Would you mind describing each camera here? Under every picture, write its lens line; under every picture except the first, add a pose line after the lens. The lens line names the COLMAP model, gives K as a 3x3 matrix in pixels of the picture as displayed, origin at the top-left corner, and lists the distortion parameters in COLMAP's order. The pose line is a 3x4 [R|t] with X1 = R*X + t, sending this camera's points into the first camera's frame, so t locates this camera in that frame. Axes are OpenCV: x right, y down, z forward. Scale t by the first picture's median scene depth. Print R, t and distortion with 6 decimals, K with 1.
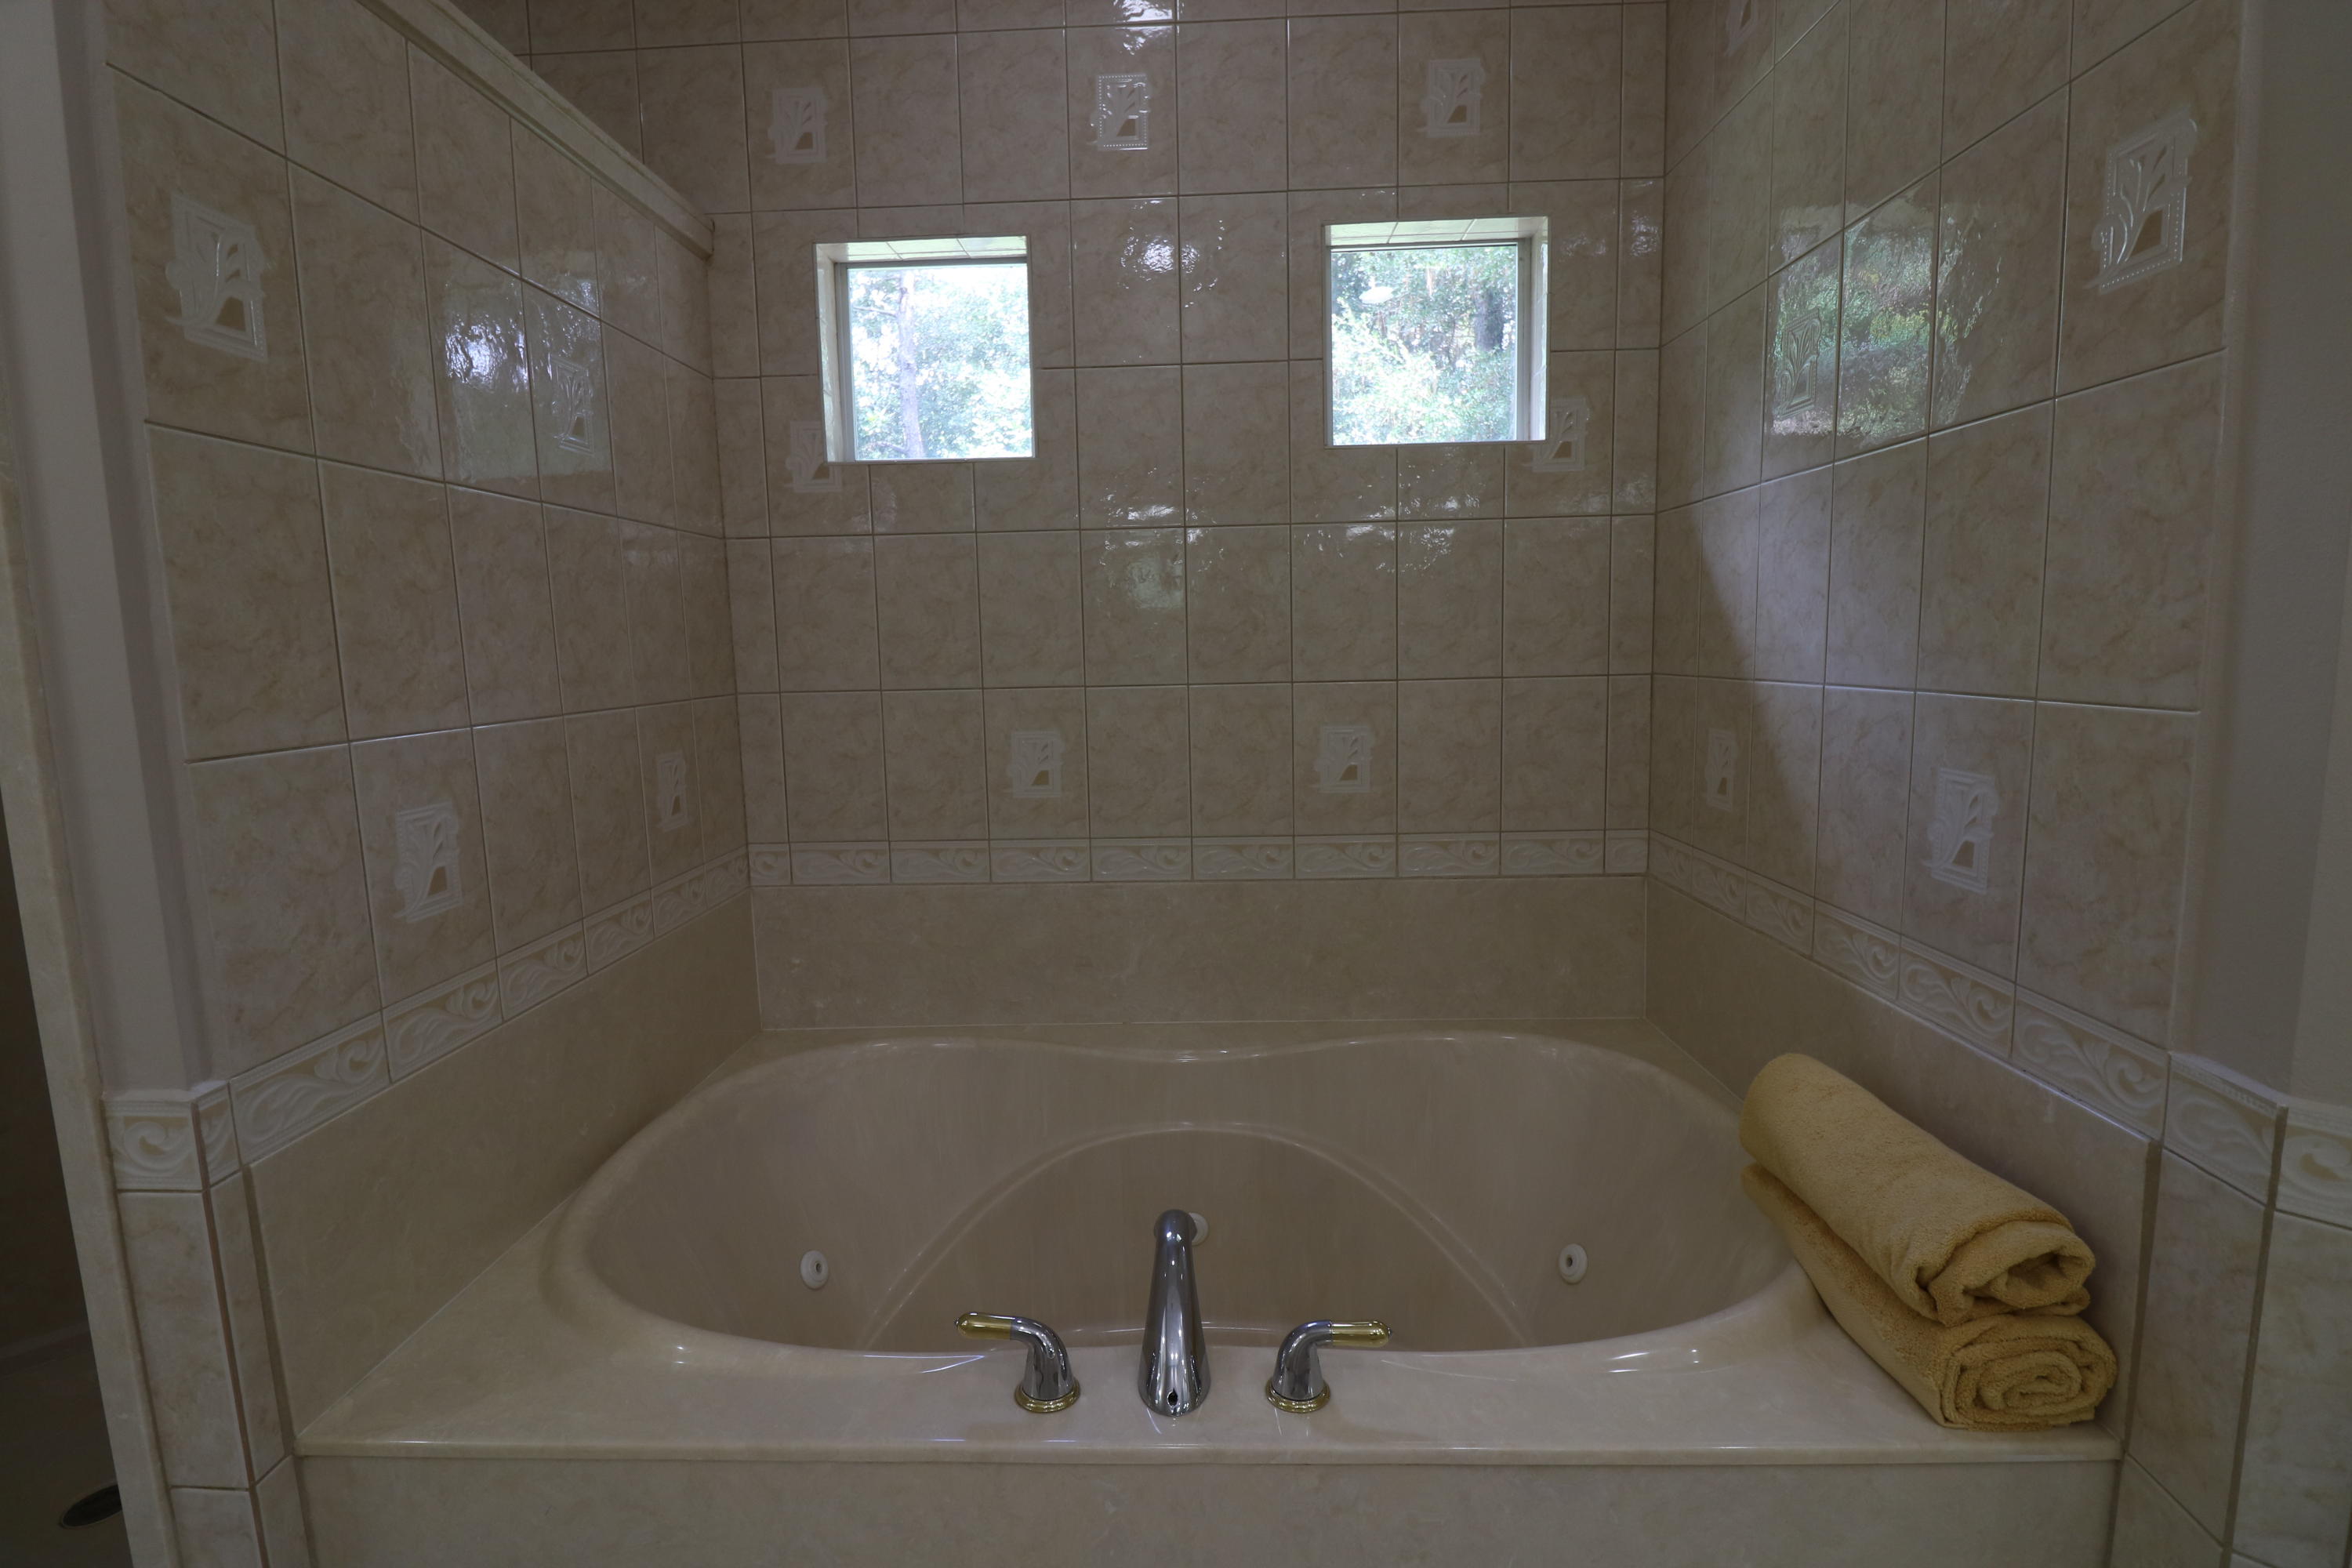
lens RADIAL K [[1119.0, 0, 1172.2], [0, 1119.0, 768.7], [0, 0, 1]] dist [0.007578, -0.015387]
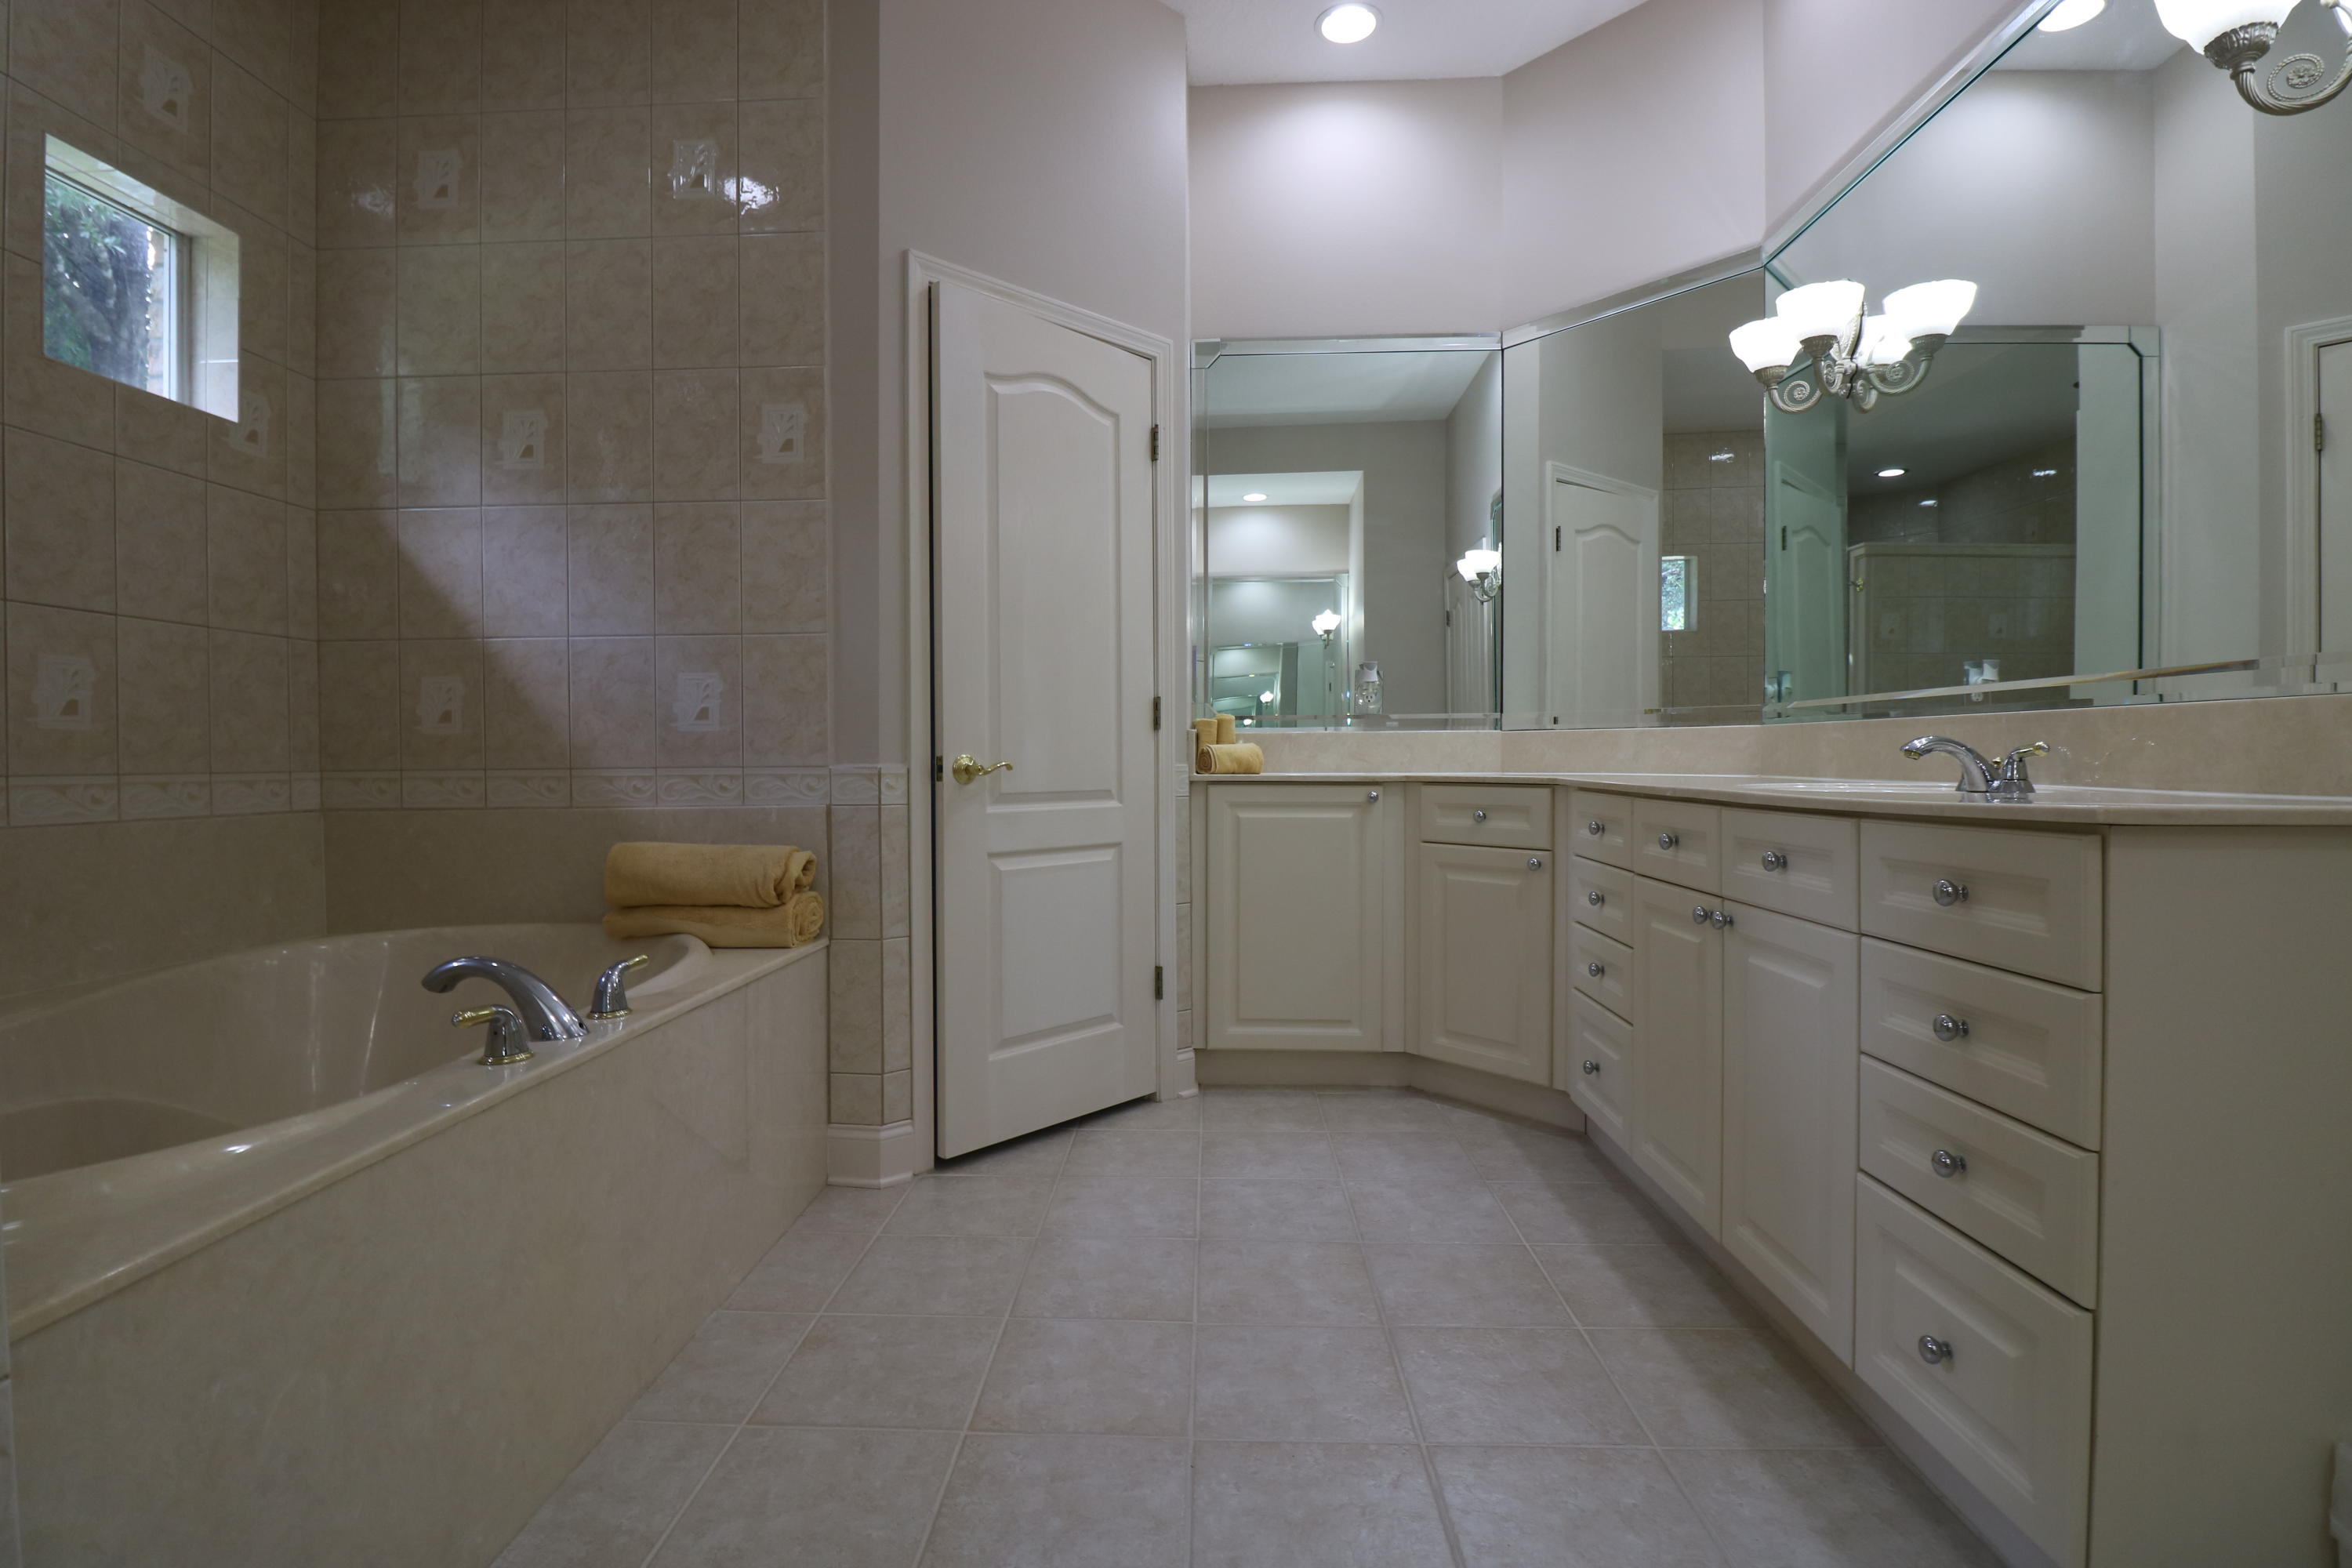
lens RADIAL K [[1119.0, 0, 1172.2], [0, 1119.0, 768.7], [0, 0, 1]] dist [0.007578, -0.015387]
pose [[0.000656, 0.015576, 0.999878, -0.943830], [0.122824, 0.992307, -0.015539, 0.224365], [-0.992428, 0.122820, -0.001263, 0.129554]]
